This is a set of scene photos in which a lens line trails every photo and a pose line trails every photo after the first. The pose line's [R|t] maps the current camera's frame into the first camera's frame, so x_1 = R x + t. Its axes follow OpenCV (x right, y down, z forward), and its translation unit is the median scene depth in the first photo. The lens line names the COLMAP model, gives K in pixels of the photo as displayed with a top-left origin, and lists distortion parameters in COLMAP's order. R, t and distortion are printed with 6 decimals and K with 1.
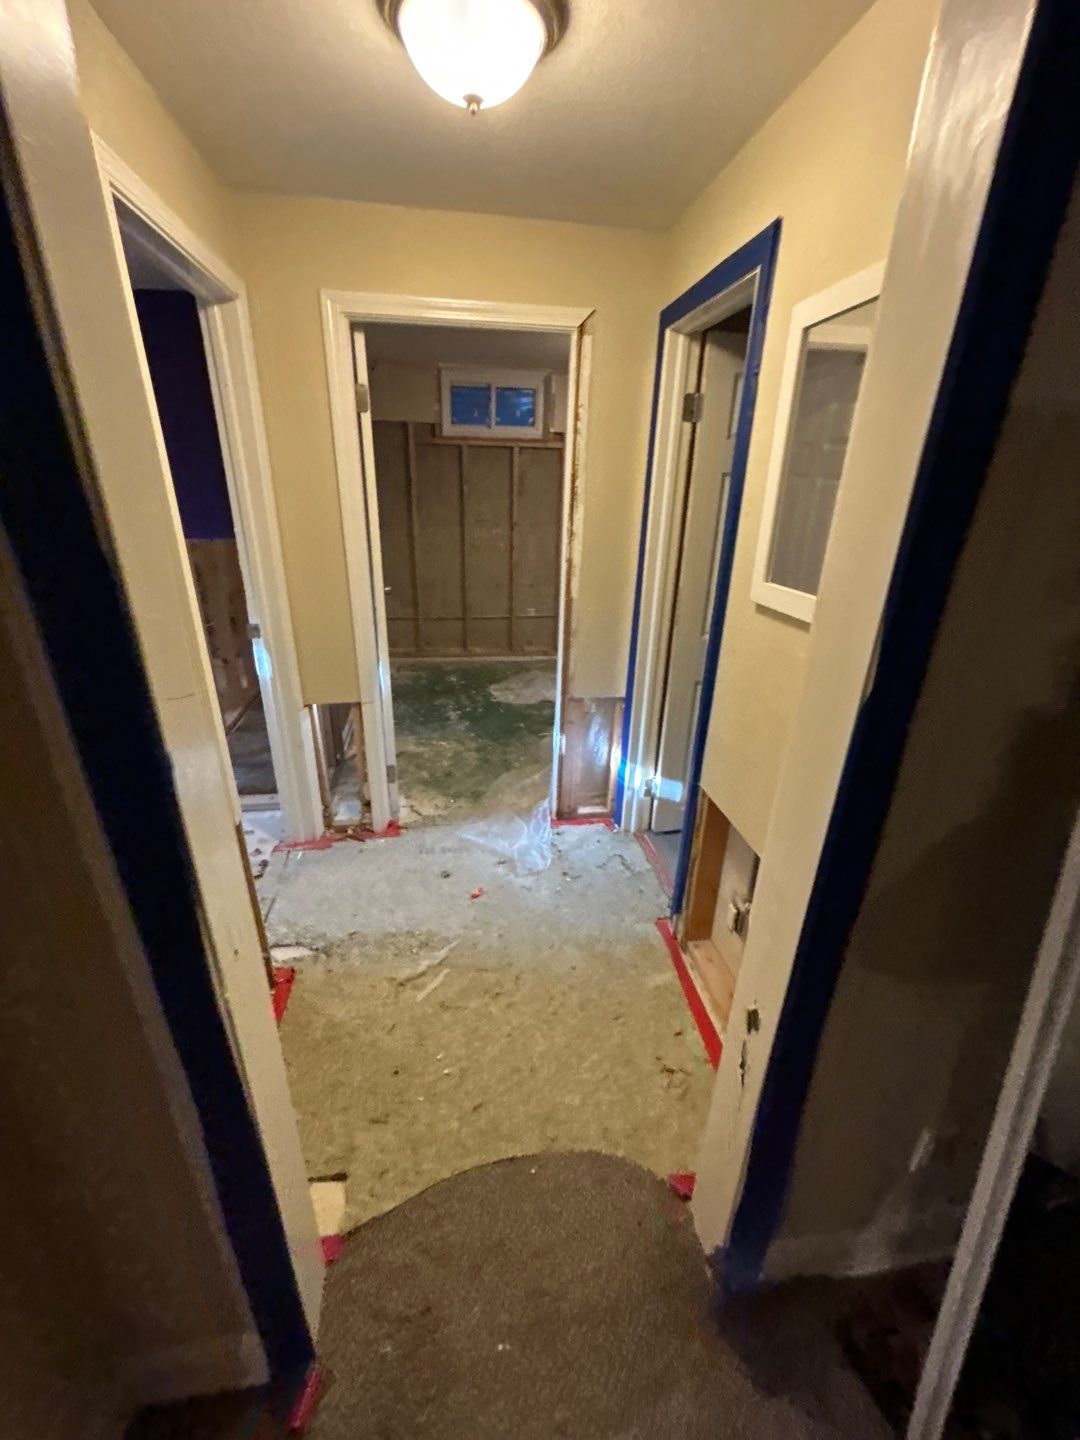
lens RADIAL K [[588.1, 0, 540.4], [0, 588.1, 723.8], [0, 0, 1]] dist [-0.003836, 0.003082]
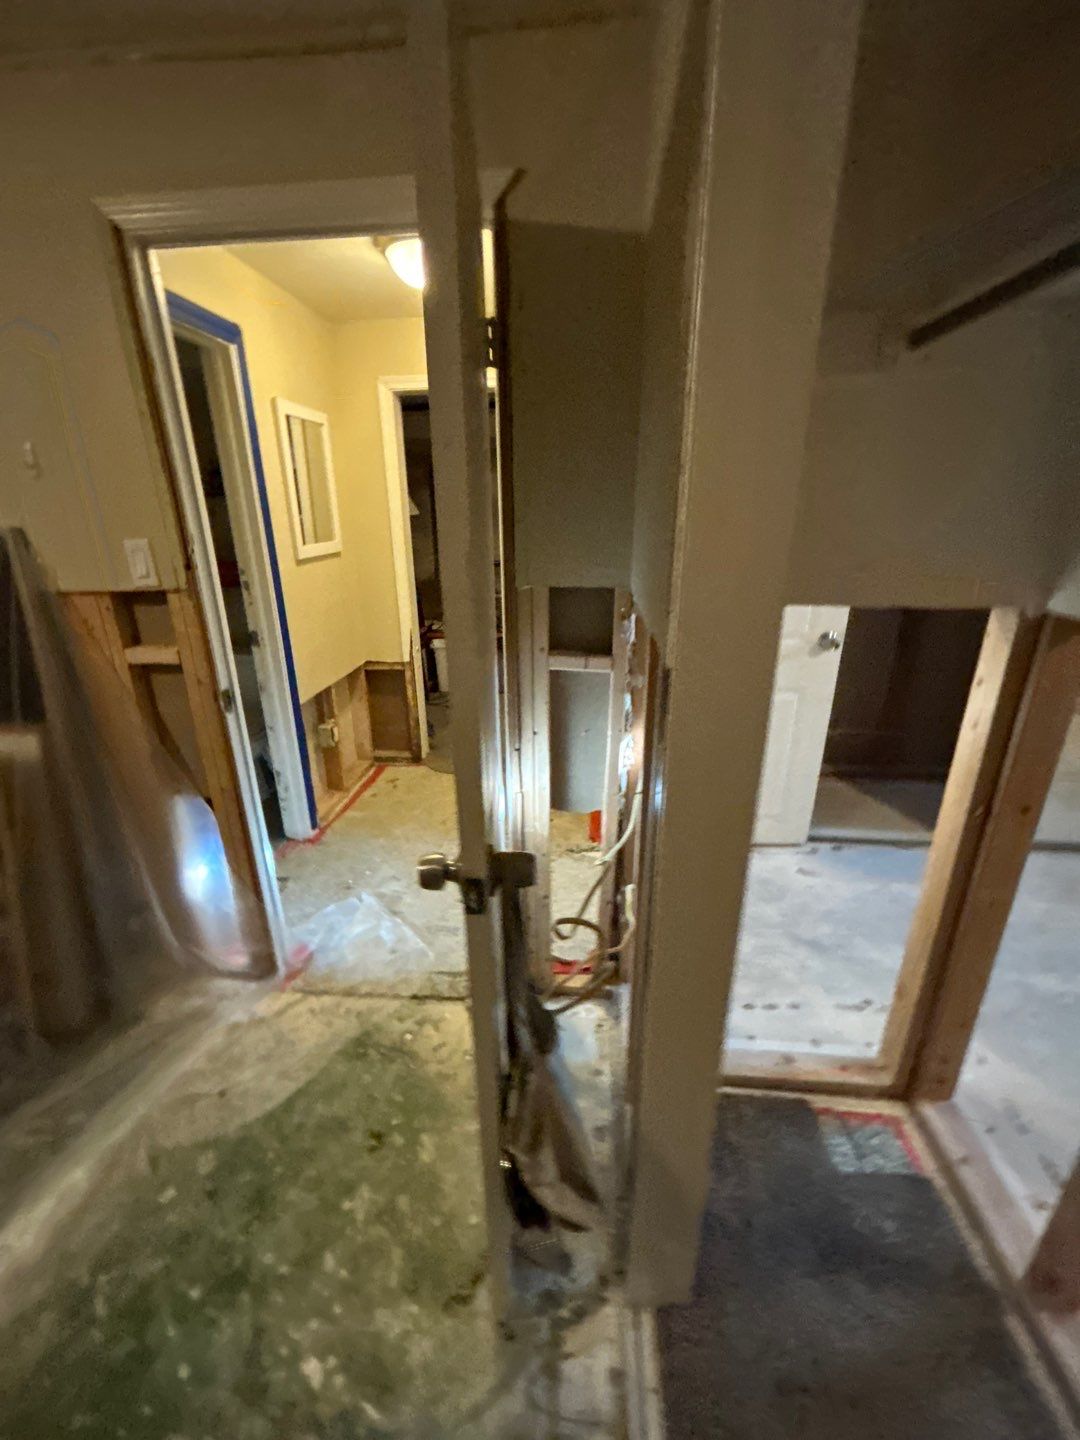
lens RADIAL K [[588.1, 0, 540.2], [0, 588.1, 719.4], [0, 0, 1]] dist [-0.003836, 0.003082]
pose [[-0.969979, -0.094451, 0.224100, -0.354074], [0.082853, 0.738022, 0.669671, -0.445808], [-0.228641, 0.668134, -0.708040, 1.101753]]
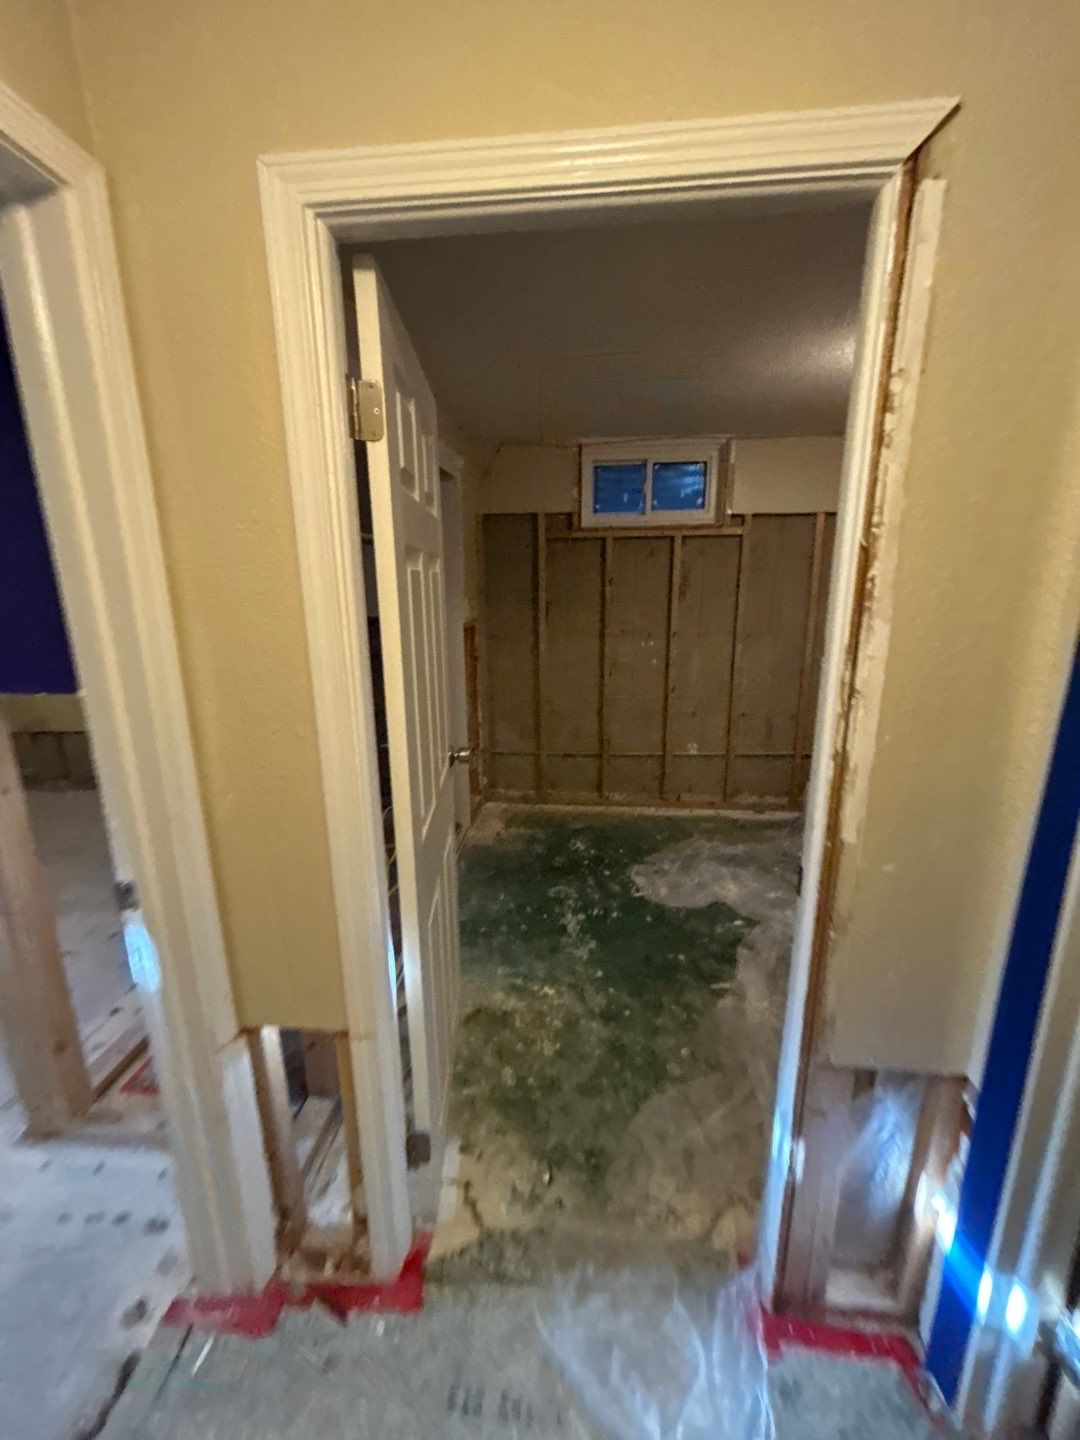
lens RADIAL K [[588.1, 0, 540.2], [0, 588.1, 721.5], [0, 0, 1]] dist [-0.003836, 0.003082]
pose [[0.970044, 0.021495, -0.241975, -0.038666], [-0.060163, 0.986304, -0.153572, -0.168982], [0.235360, 0.163529, 0.958052, 0.421019]]
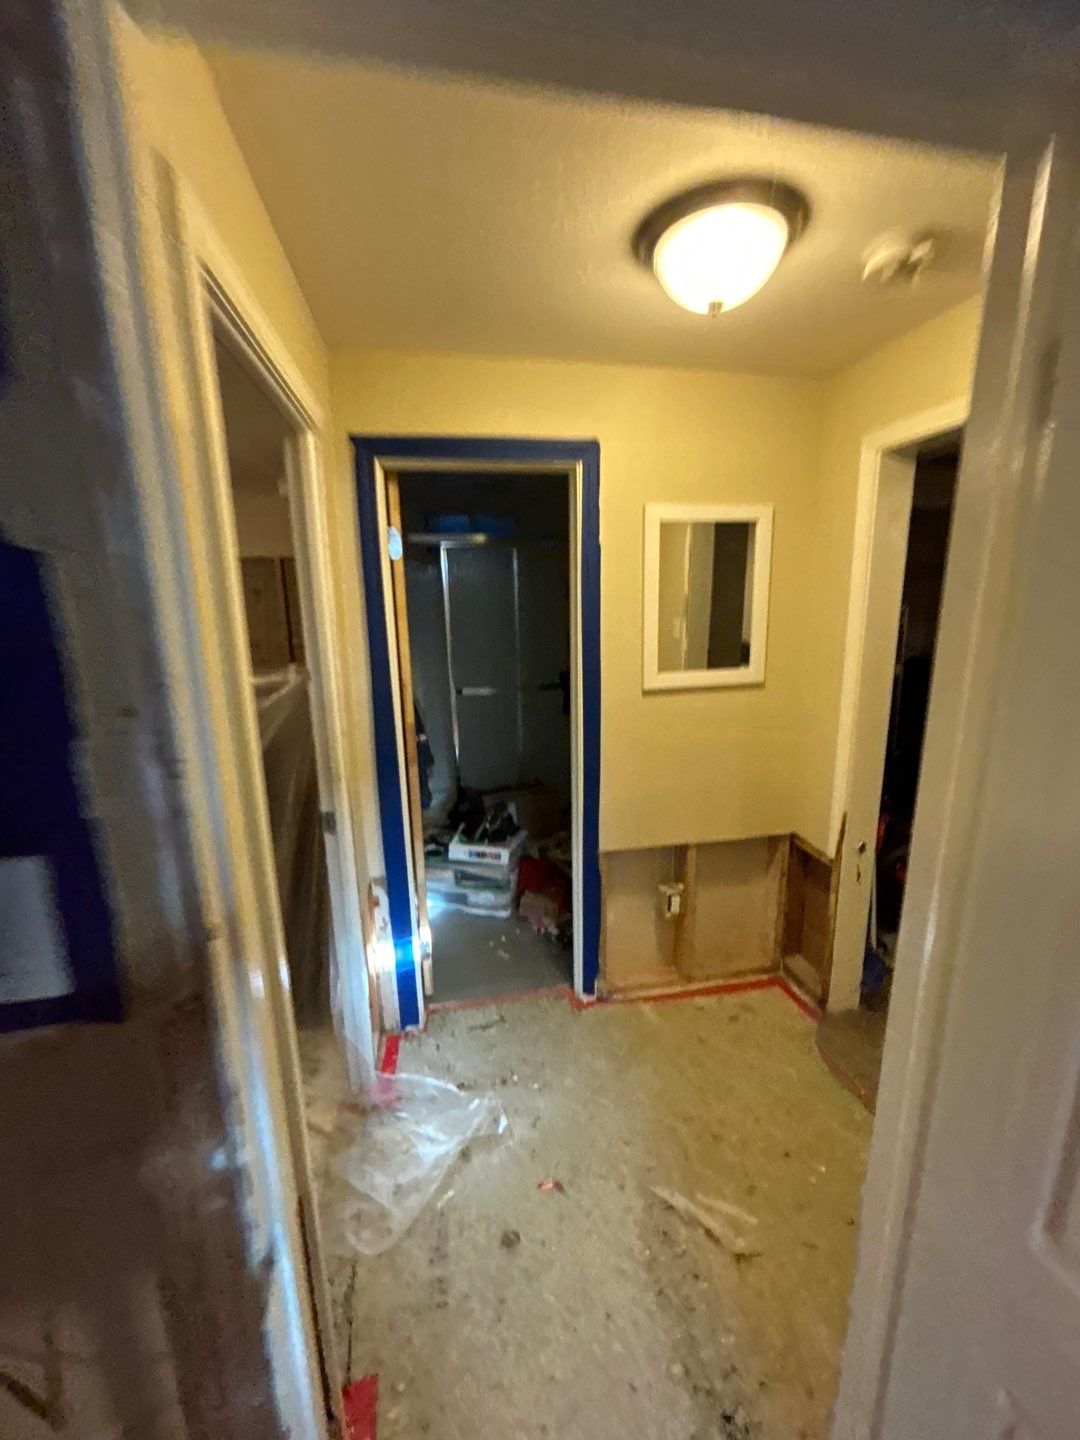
lens RADIAL K [[588.1, 0, 544.1], [0, 588.1, 722.3], [0, 0, 1]] dist [-0.003836, 0.003082]
pose [[-0.042675, -0.236159, 0.970777, -0.477019], [0.399208, 0.886694, 0.233253, -0.263801], [-0.915867, 0.397496, 0.056437, 0.546725]]
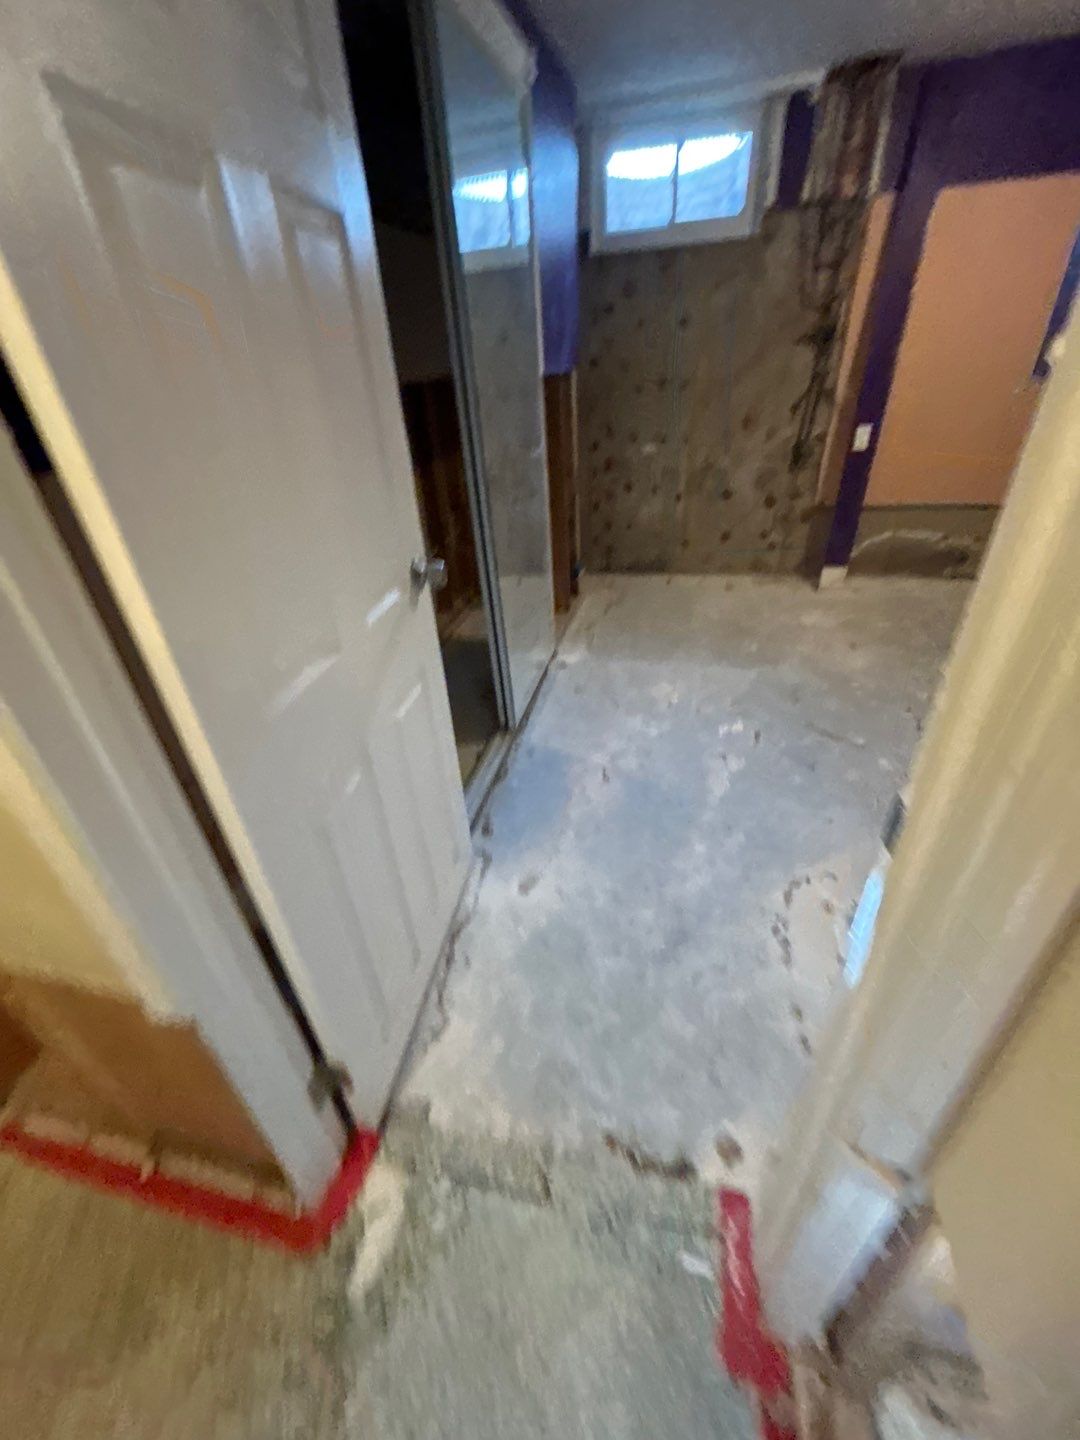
lens RADIAL K [[588.1, 0, 533.4], [0, 588.1, 721.8], [0, 0, 1]] dist [-0.003836, 0.003082]
pose [[-0.376412, 0.490047, -0.786236, -0.185210], [-0.306500, 0.734996, 0.604847, -0.200925], [0.874283, 0.468653, -0.126462, 0.613132]]
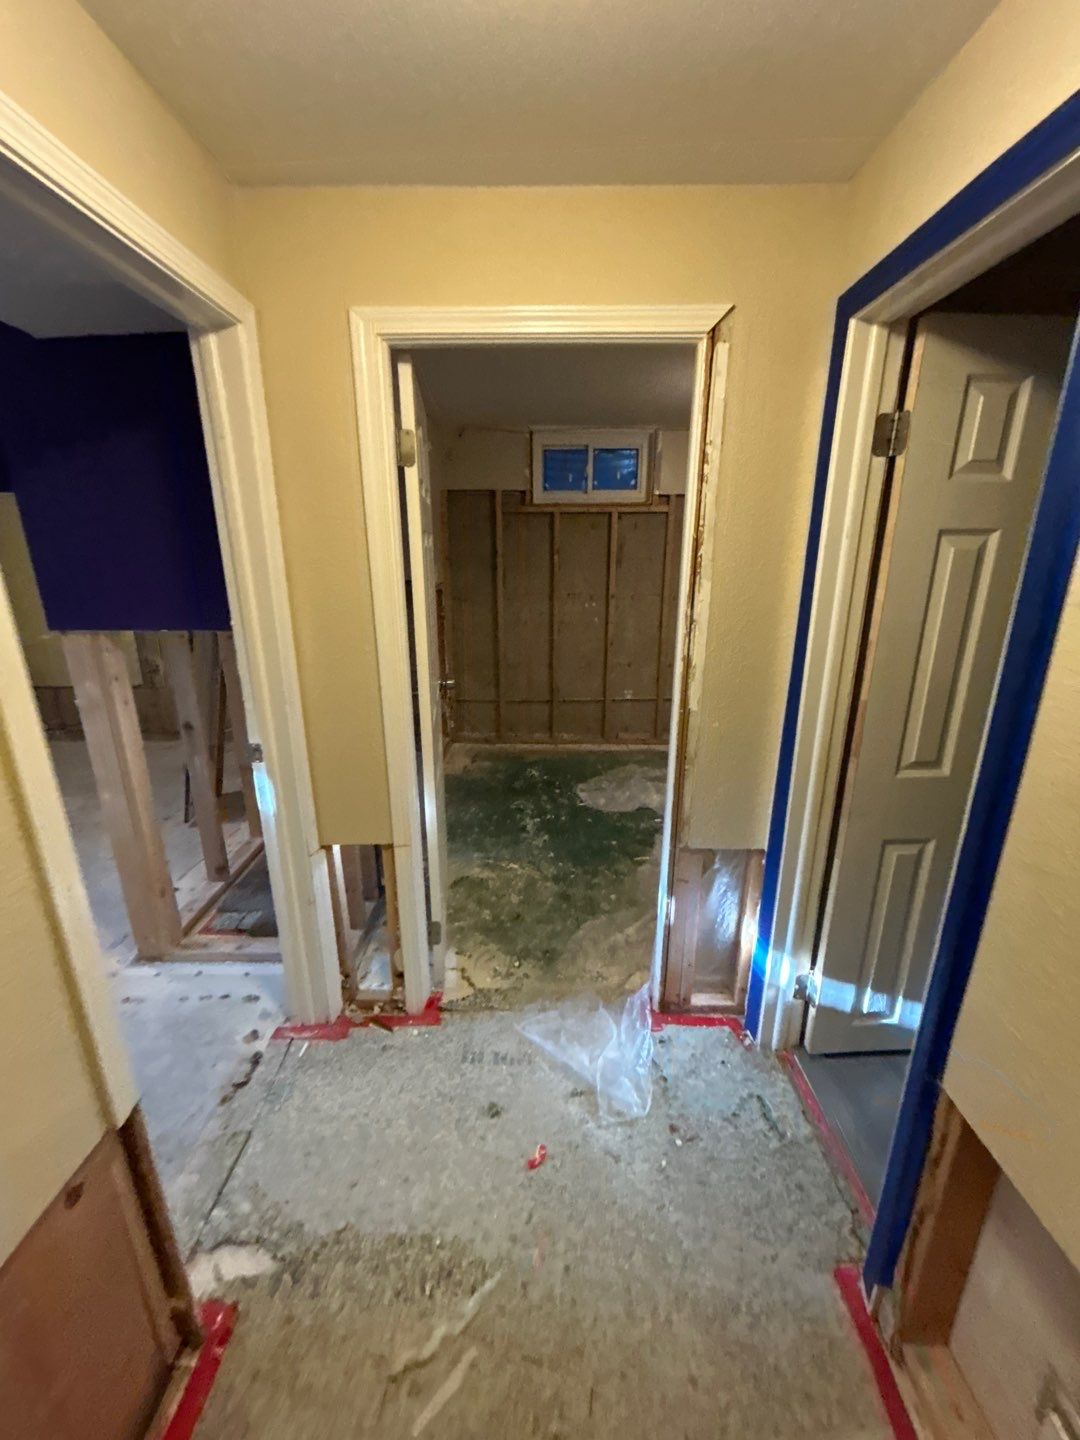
lens RADIAL K [[588.1, 0, 538.6], [0, 588.1, 722.6], [0, 0, 1]] dist [-0.003836, 0.003082]
pose [[0.986539, 0.020773, -0.162200, -0.007145], [-0.037738, 0.994045, -0.102225, -0.093016], [0.159111, 0.106970, 0.981448, 0.221990]]
